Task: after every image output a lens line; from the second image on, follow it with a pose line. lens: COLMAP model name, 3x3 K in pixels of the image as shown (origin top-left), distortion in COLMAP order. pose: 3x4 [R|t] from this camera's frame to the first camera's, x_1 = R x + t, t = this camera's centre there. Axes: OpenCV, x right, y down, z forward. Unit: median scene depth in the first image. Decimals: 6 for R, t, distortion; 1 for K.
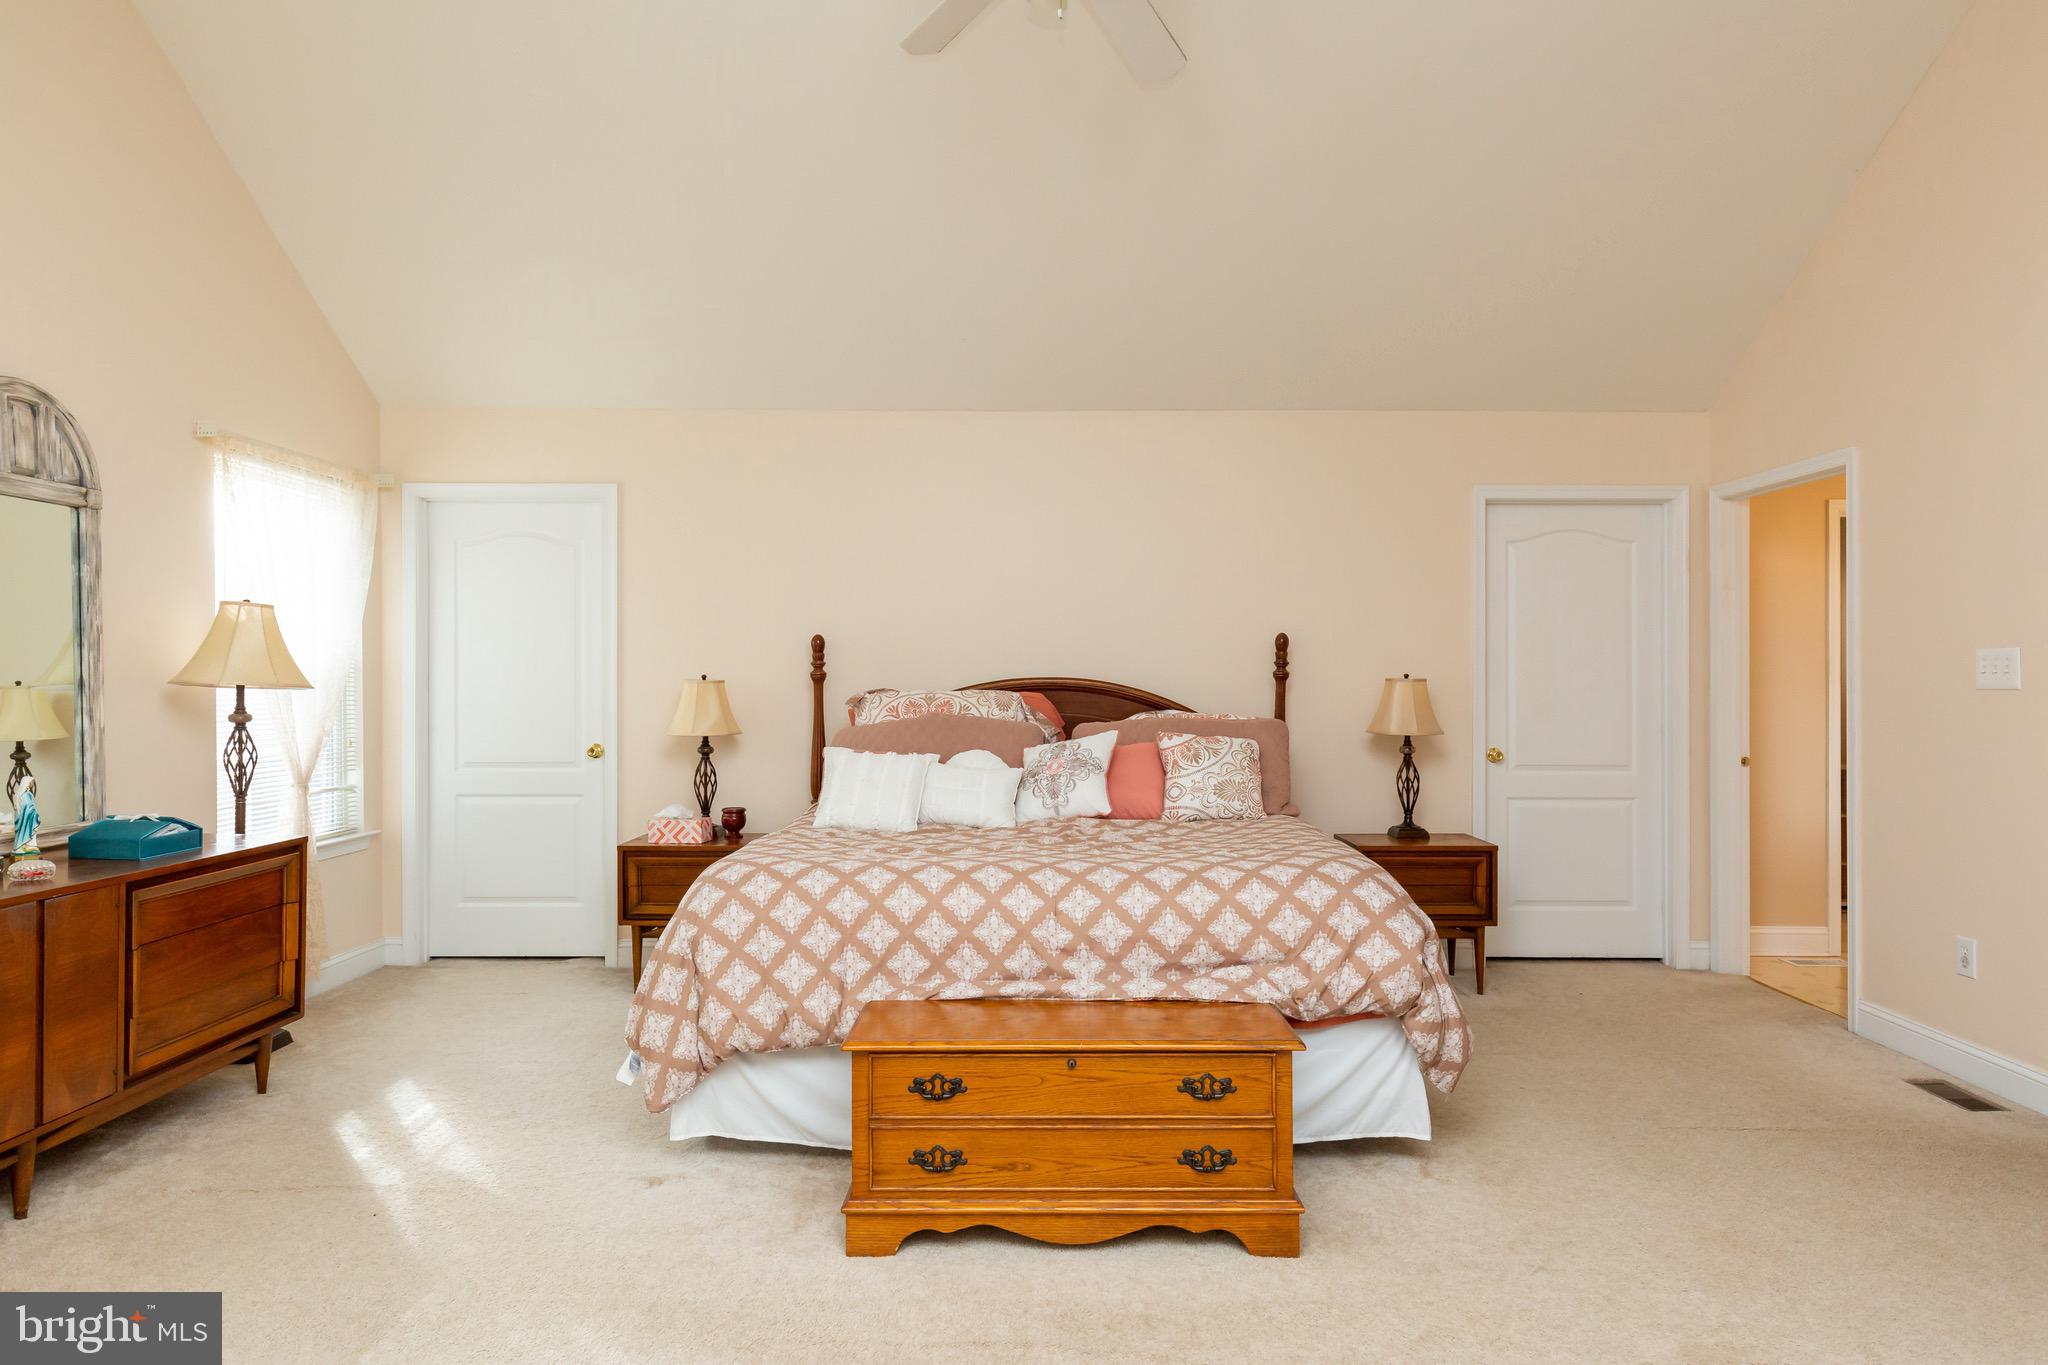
lens RADIAL K [[1240.2, 0, 1025.1], [0, 1240.2, 693.1], [0, 0, 1]] dist [0.014625, 0.002448]
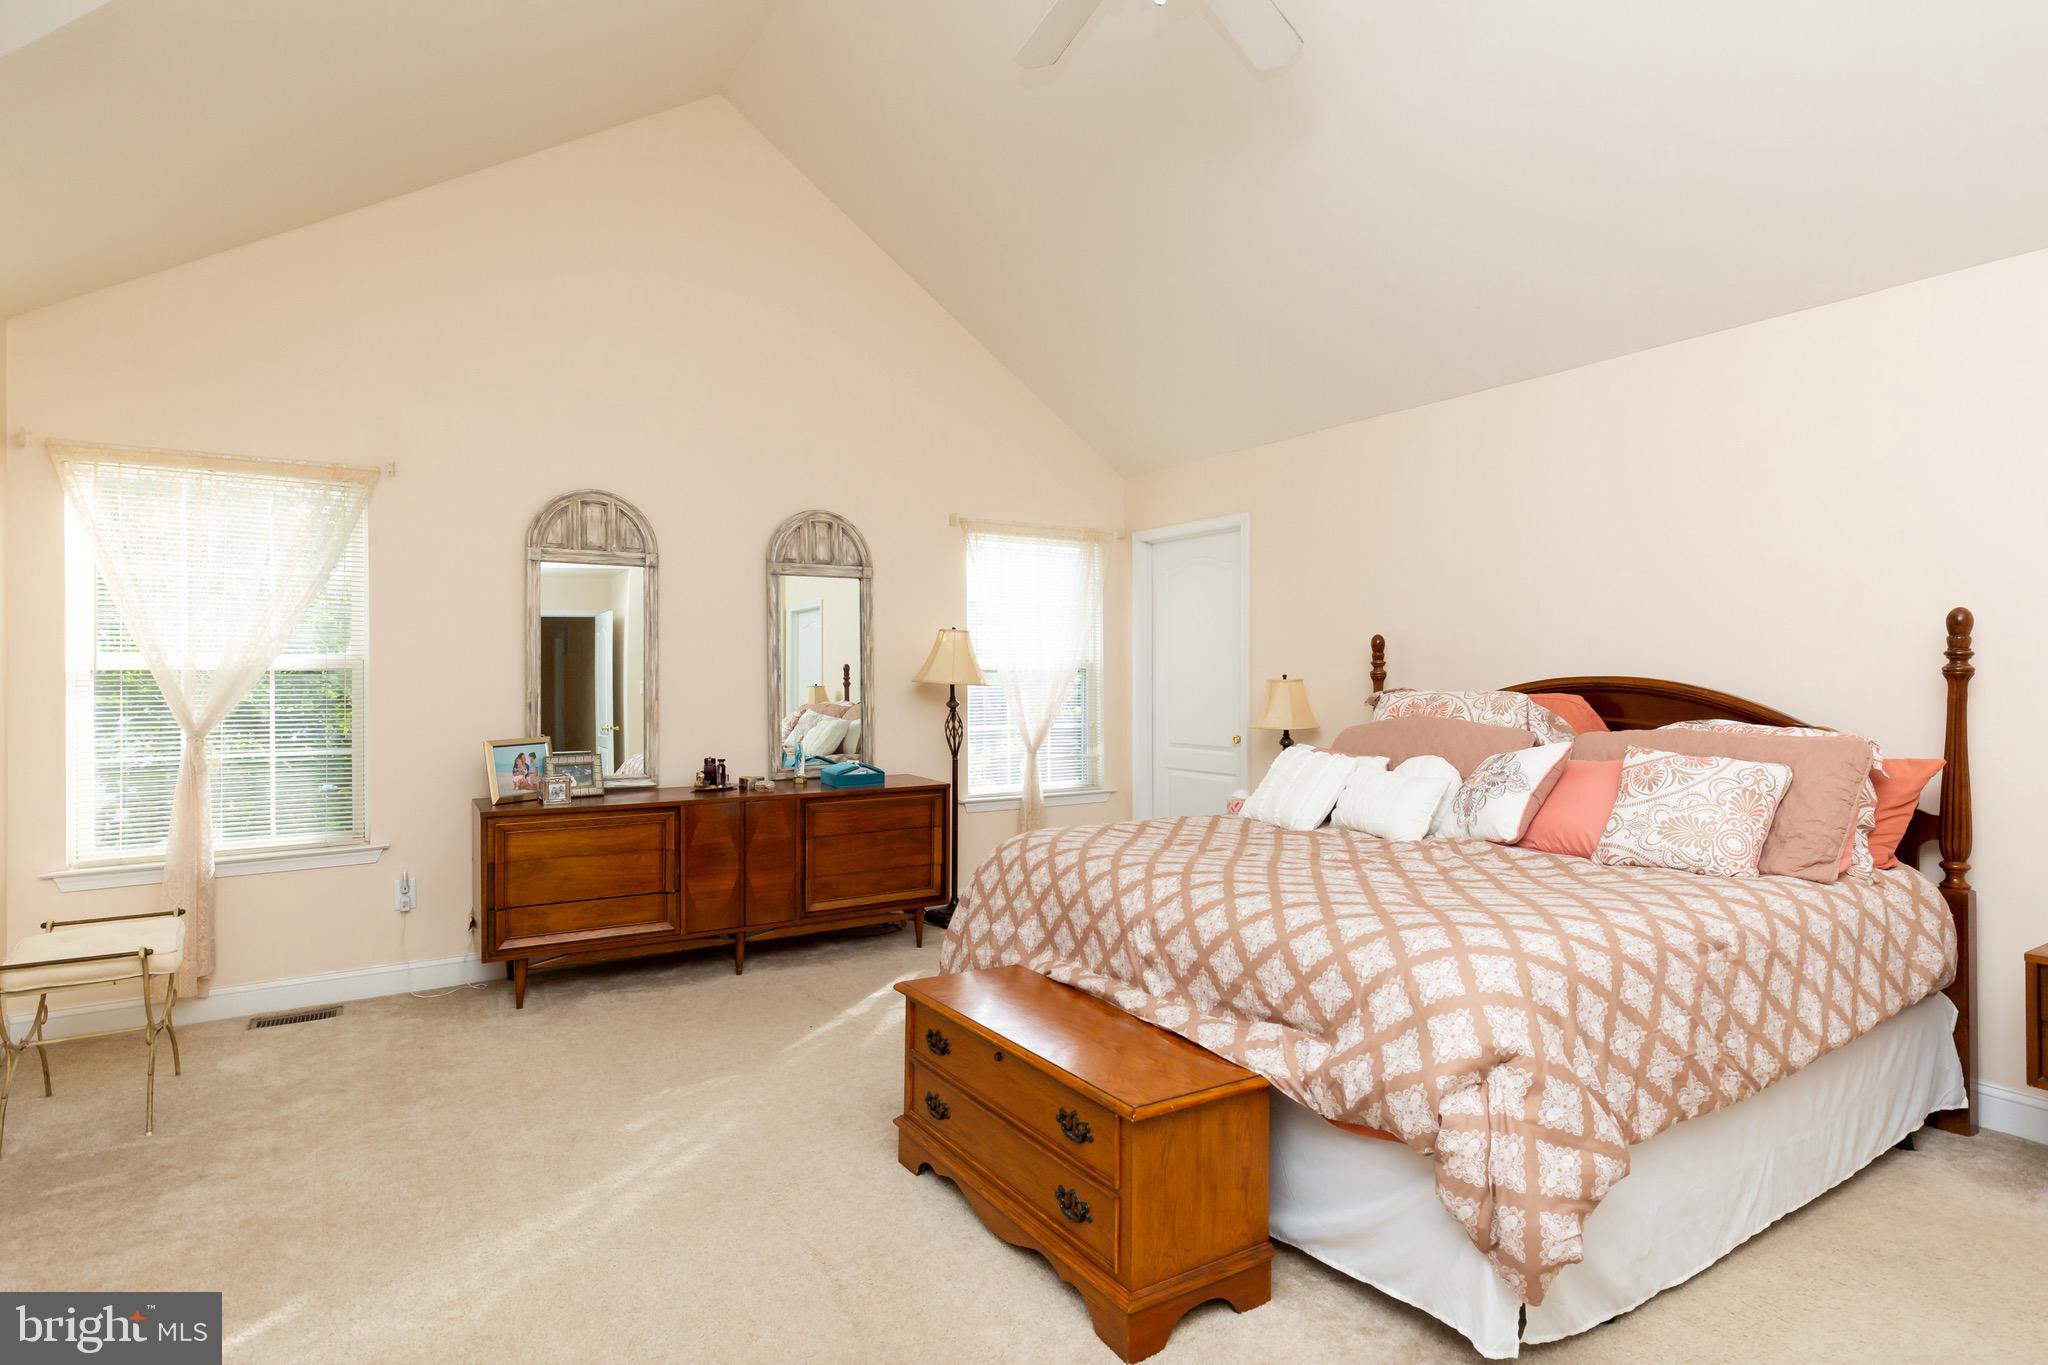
lens RADIAL K [[1071.6, 0, 1027.5], [0, 1071.6, 671.3], [0, 0, 1]] dist [0.002310, -0.001174]
pose [[0.540710, -0.005804, -0.841189, 0.600655], [-0.007779, 0.999899, -0.011900, -0.006371], [0.841173, 0.012978, 0.540610, 0.408458]]
